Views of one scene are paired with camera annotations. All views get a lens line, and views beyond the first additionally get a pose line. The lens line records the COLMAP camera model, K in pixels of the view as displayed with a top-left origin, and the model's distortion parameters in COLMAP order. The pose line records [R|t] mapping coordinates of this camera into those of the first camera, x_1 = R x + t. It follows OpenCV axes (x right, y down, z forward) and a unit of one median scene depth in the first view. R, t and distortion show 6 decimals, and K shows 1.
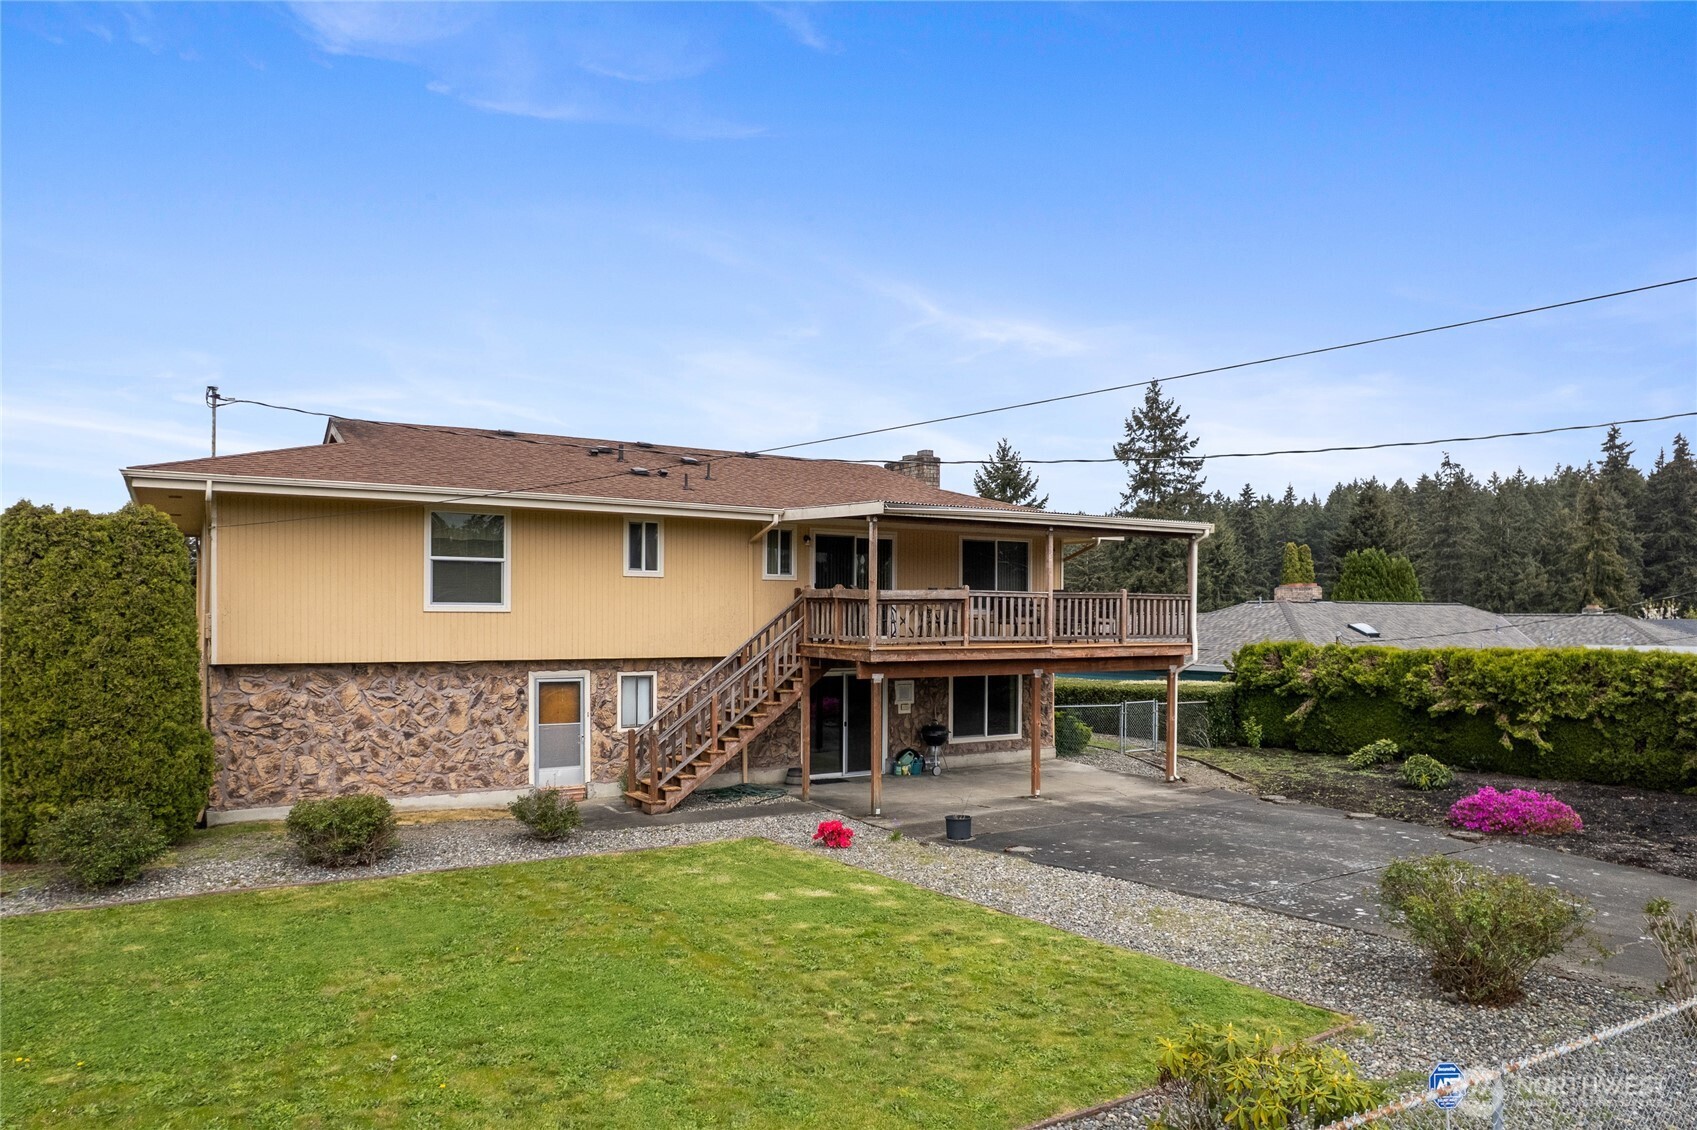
lens RADIAL K [[1110.1, 0, 867.4], [0, 1110.1, 621.1], [0, 0, 1]] dist [-0.054475, 0.000885]
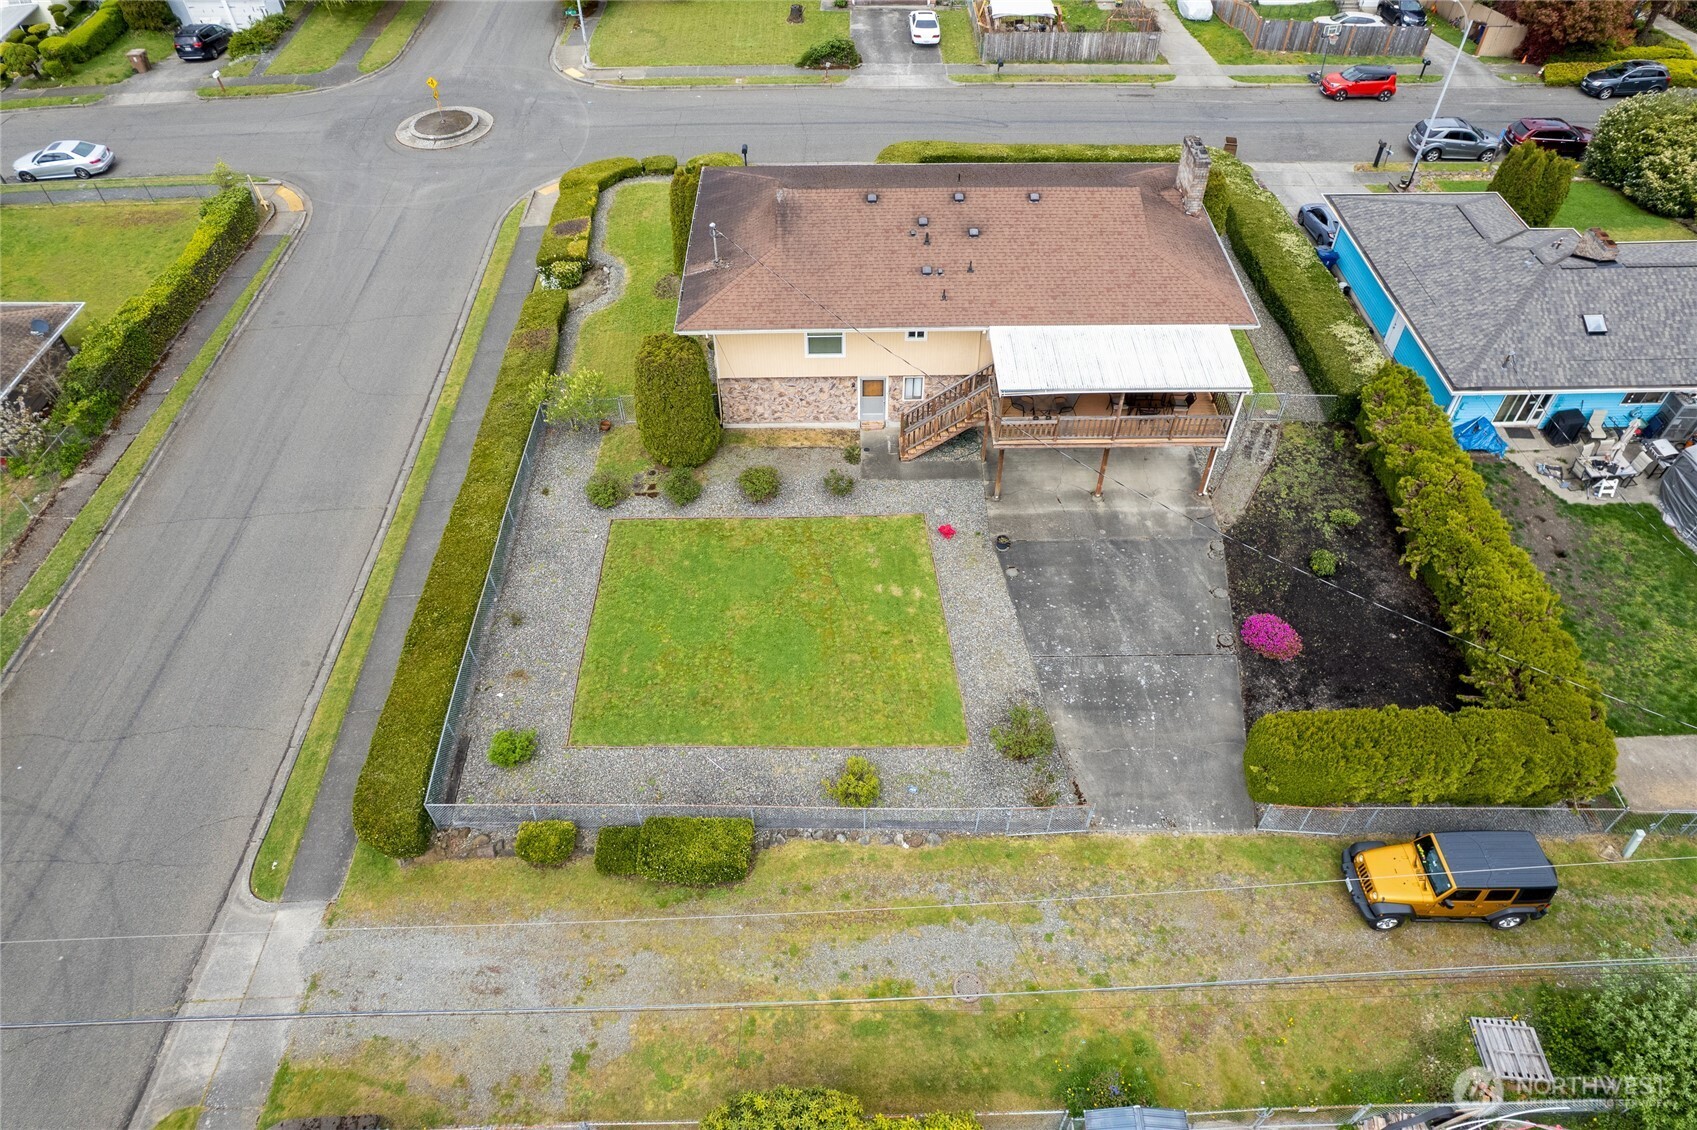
lens RADIAL K [[1089.5, 0, 862.5], [0, 1089.5, 597.9], [0, 0, 1]] dist [-0.073225, 0.062220]
pose [[0.852837, 0.387780, -0.349708, 0.554471], [0.004732, 0.663945, 0.747767, -1.171318], [0.522156, -0.639378, 0.564402, -0.377508]]
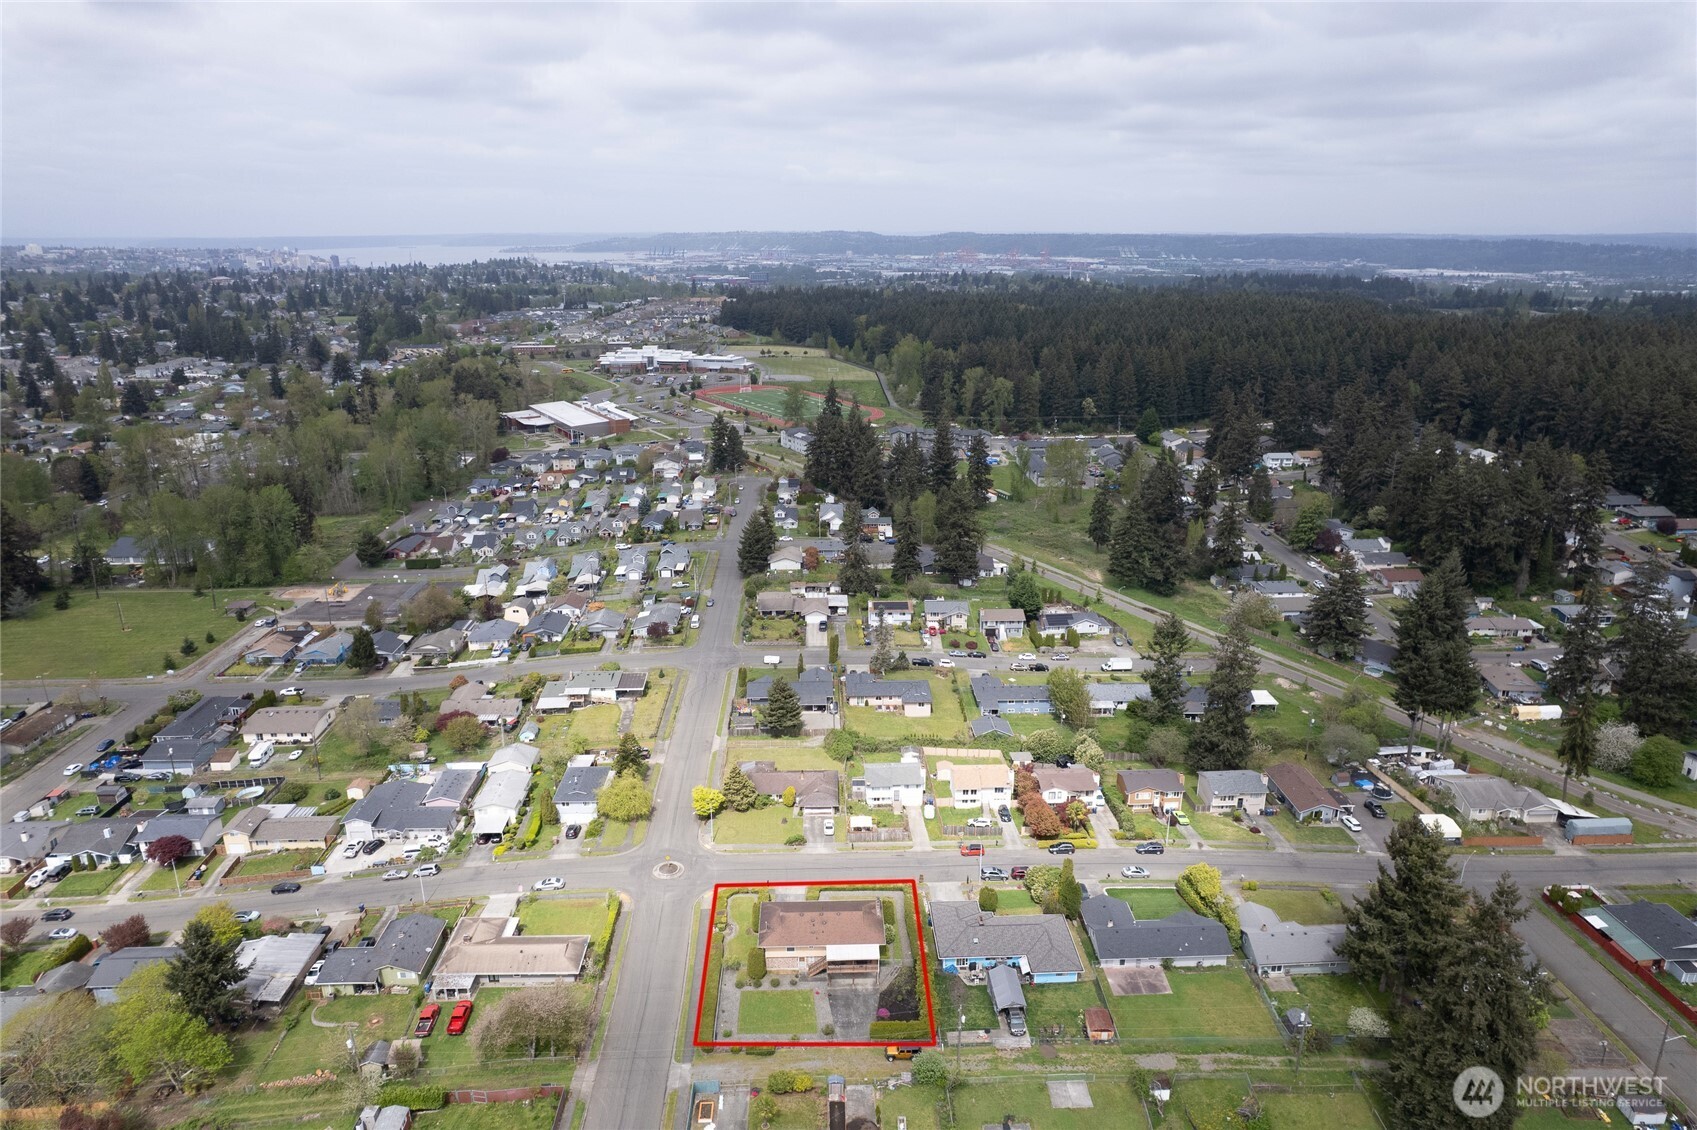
lens RADIAL K [[1089.5, 0, 862.5], [0, 1089.5, 597.9], [0, 0, 1]] dist [-0.073225, 0.062220]
pose [[0.863561, 0.169757, -0.474811, 3.799543], [-0.000247, 0.941770, 0.336259, -5.622347], [0.504245, -0.290262, 0.813317, -4.999159]]
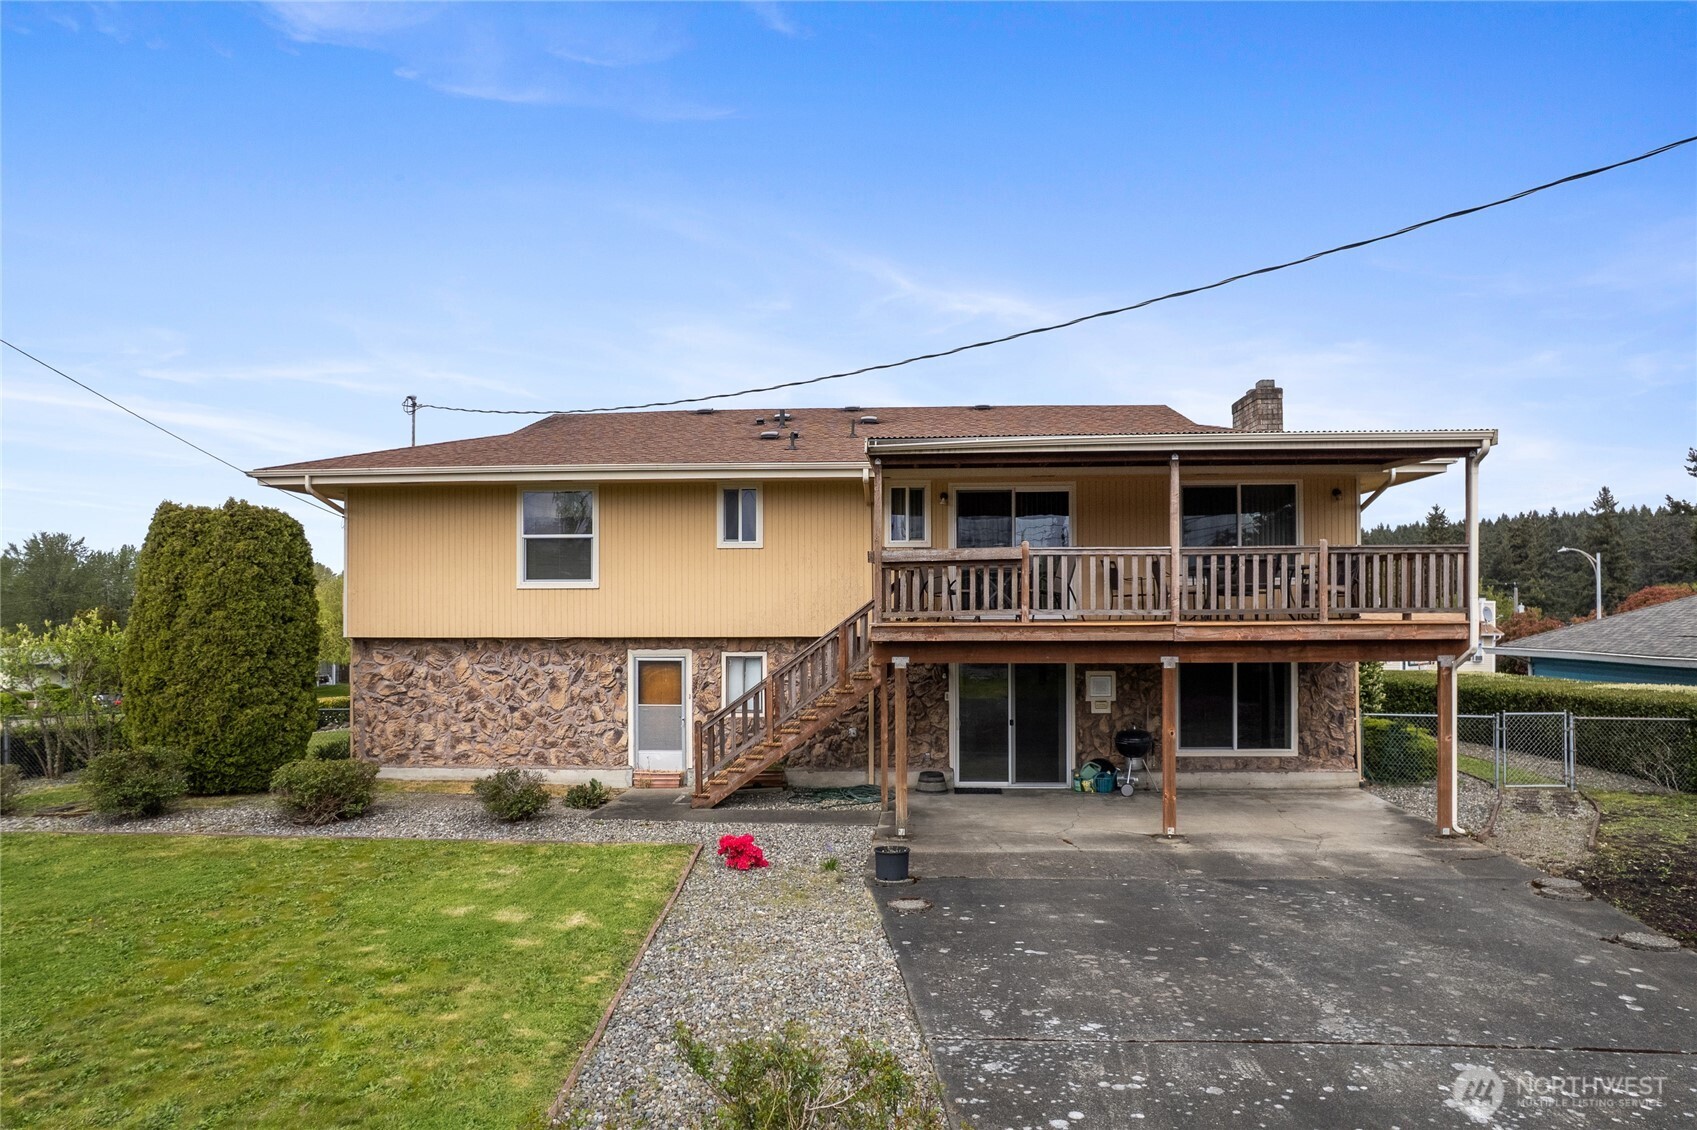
lens RADIAL K [[1101.0, 0, 867.6], [0, 1101.0, 606.8], [0, 0, 1]] dist [-0.048842, 0.000527]
pose [[0.812192, -0.009831, -0.583308, 0.430352], [0.005242, 0.999941, -0.009555, 0.018317], [0.583367, 0.004702, 0.812195, 0.336361]]
